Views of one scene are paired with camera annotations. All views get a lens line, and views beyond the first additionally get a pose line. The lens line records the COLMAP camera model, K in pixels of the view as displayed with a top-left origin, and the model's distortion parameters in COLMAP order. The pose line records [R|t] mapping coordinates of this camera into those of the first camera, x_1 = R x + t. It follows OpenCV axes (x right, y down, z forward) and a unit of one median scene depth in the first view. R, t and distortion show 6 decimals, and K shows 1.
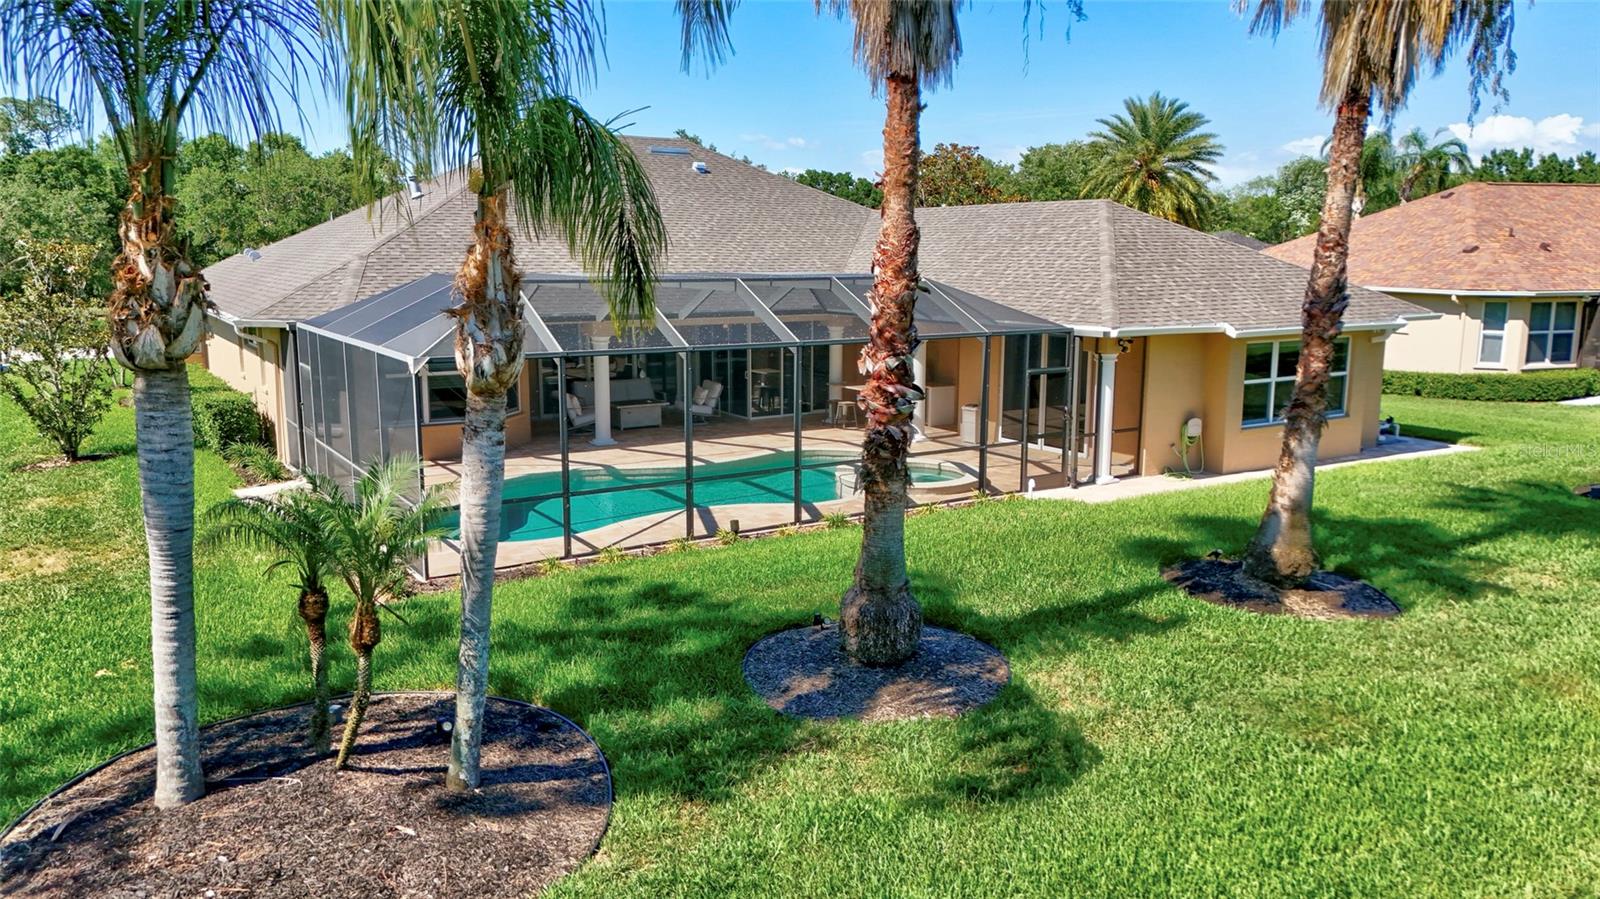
lens RADIAL K [[1152.6, 0, 800.0], [0, 1152.6, 449.5], [0, 0, 1]] dist [0.072368, -0.076917]
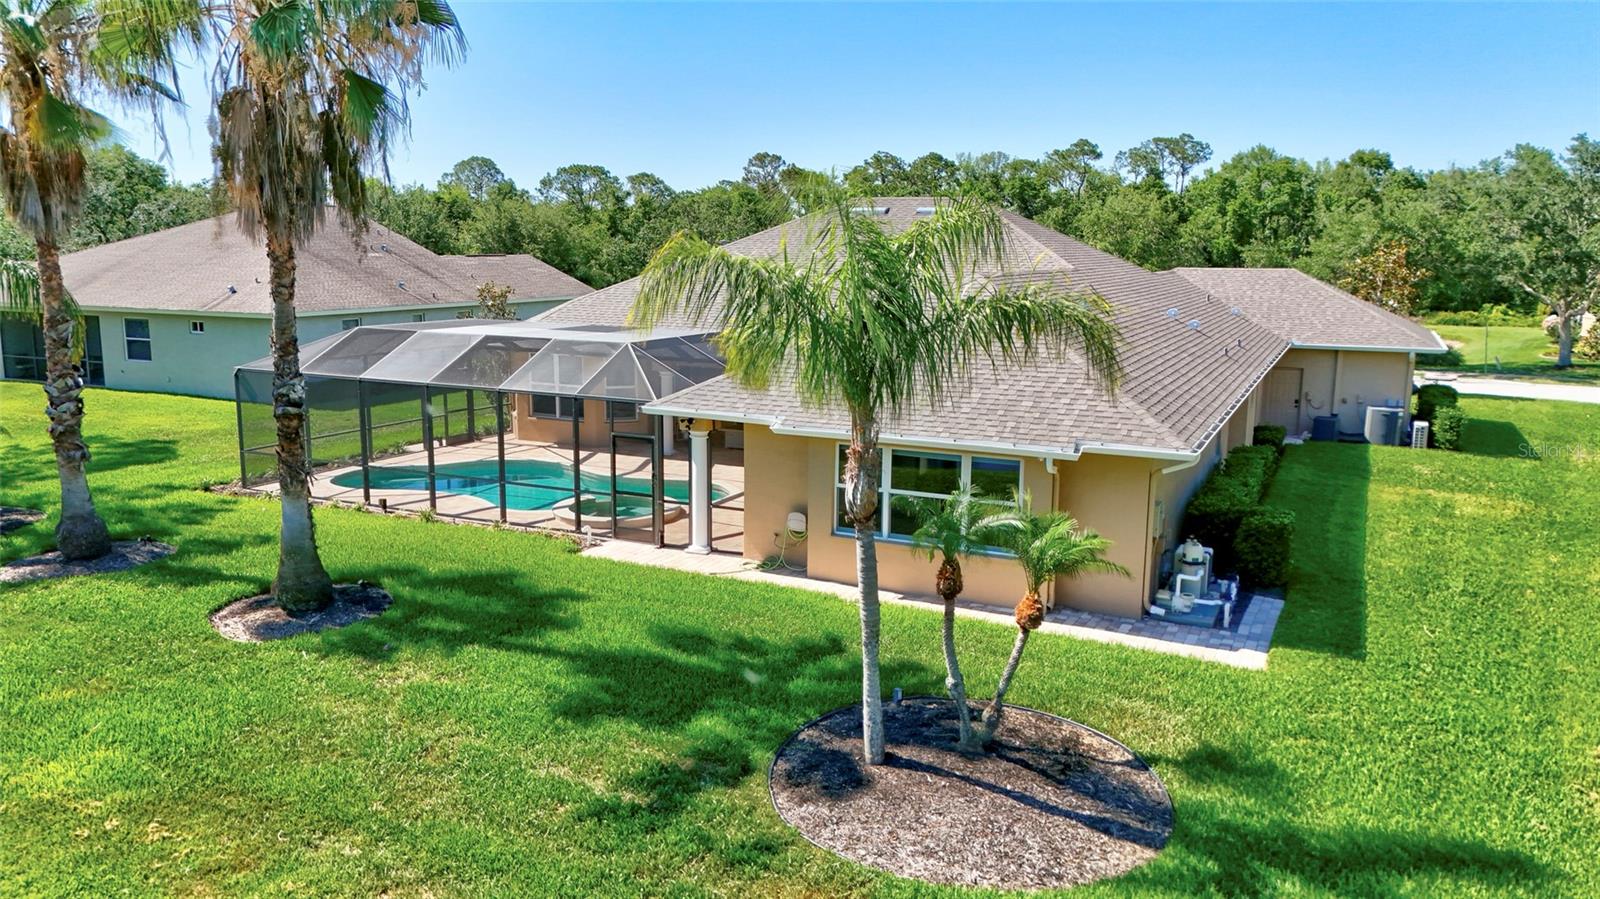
lens RADIAL K [[1152.6, 0, 800.0], [0, 1152.6, 449.5], [0, 0, 1]] dist [0.072368, -0.076917]
pose [[0.543778, 0.150036, -0.825708, 1.161344], [-0.154982, 0.984920, 0.076901, -0.157516], [0.824794, 0.086153, 0.558831, 0.488689]]
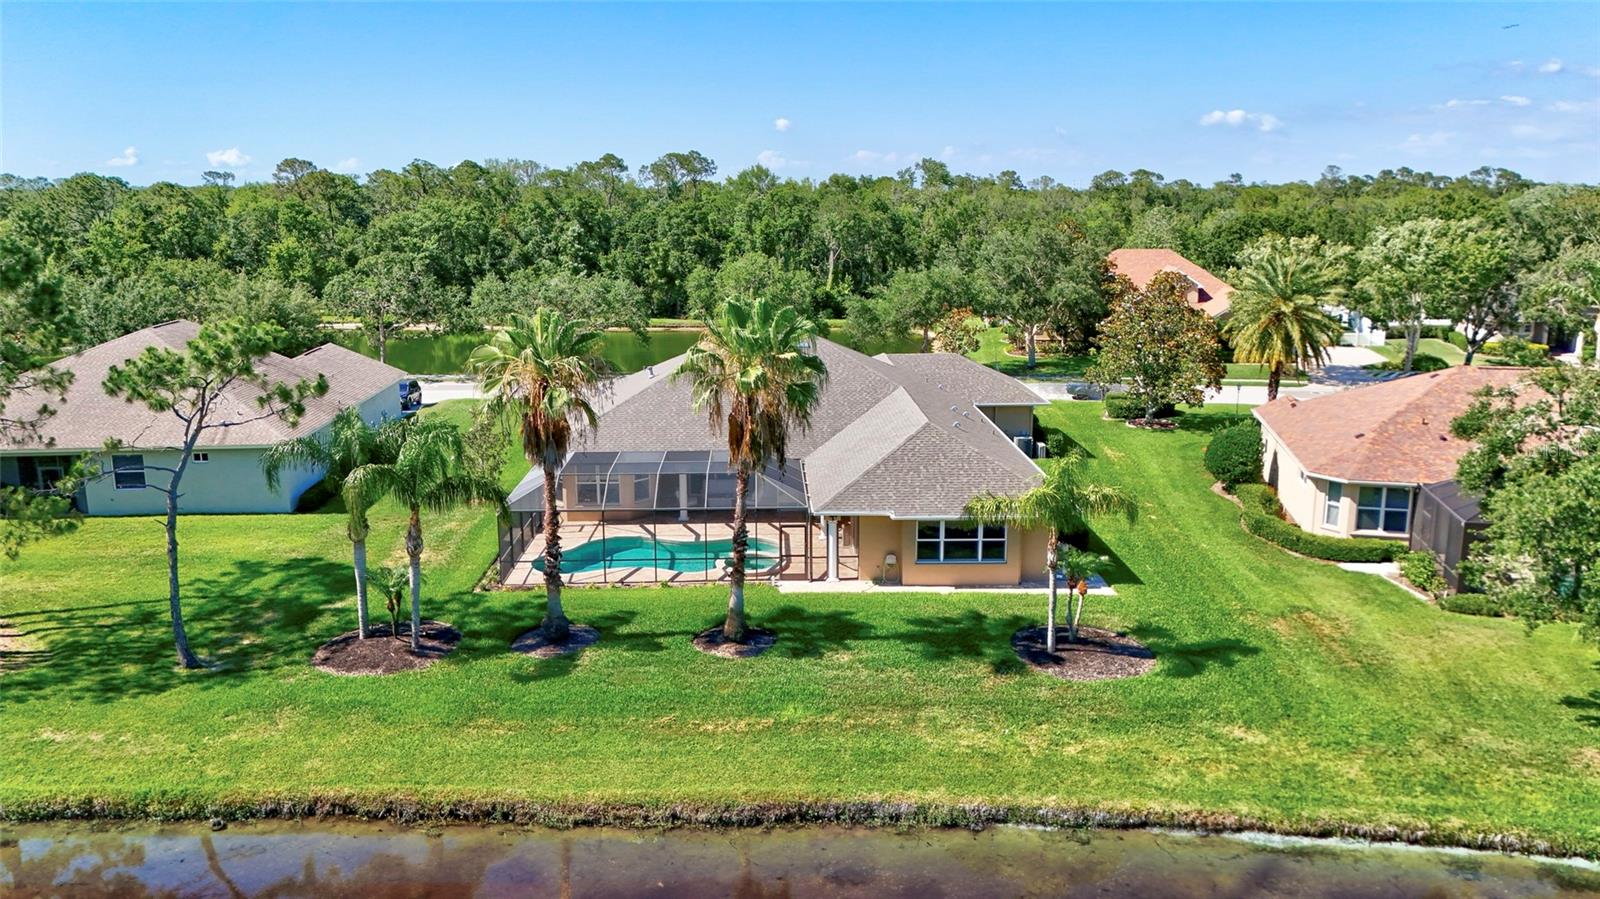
lens RADIAL K [[1119.7, 0, 788.4], [0, 1119.7, 452.3], [0, 0, 1]] dist [0.165842, -0.349119]
pose [[0.860026, 0.101640, -0.500024, 1.167167], [-0.080899, 0.994726, 0.063054, -0.317611], [0.503796, -0.013777, 0.863713, -0.750583]]
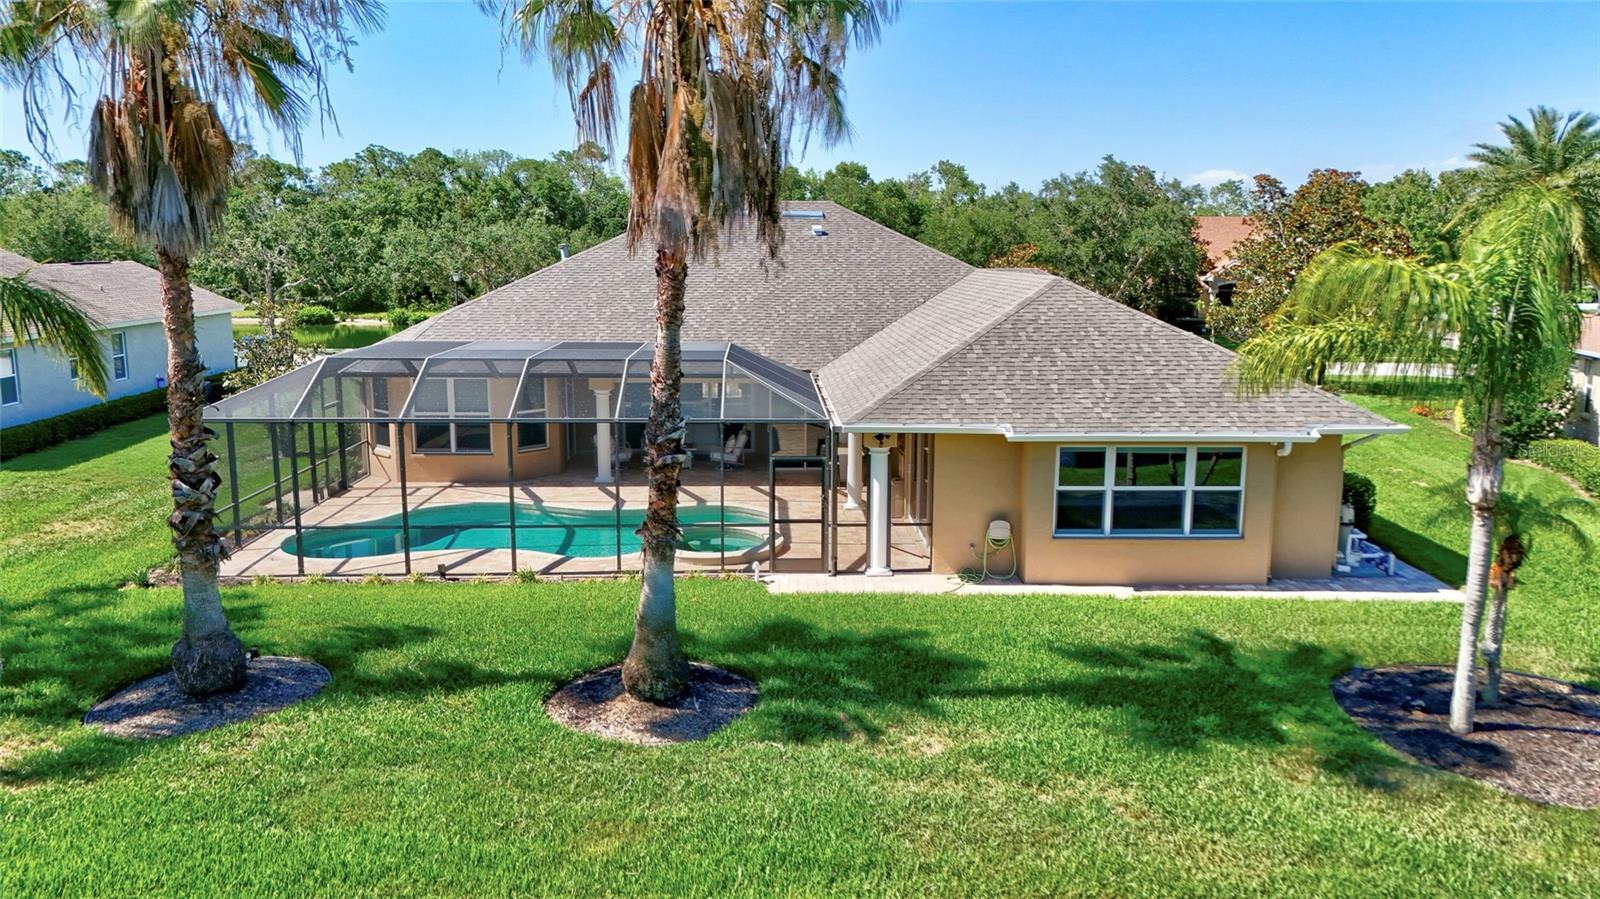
lens RADIAL K [[1152.6, 0, 800.0], [0, 1152.6, 449.5], [0, 0, 1]] dist [0.072368, -0.076917]
pose [[0.864591, 0.087616, -0.494778, 0.687612], [-0.089882, 0.995766, 0.019270, -0.091912], [0.494372, 0.027811, 0.868806, 0.103506]]
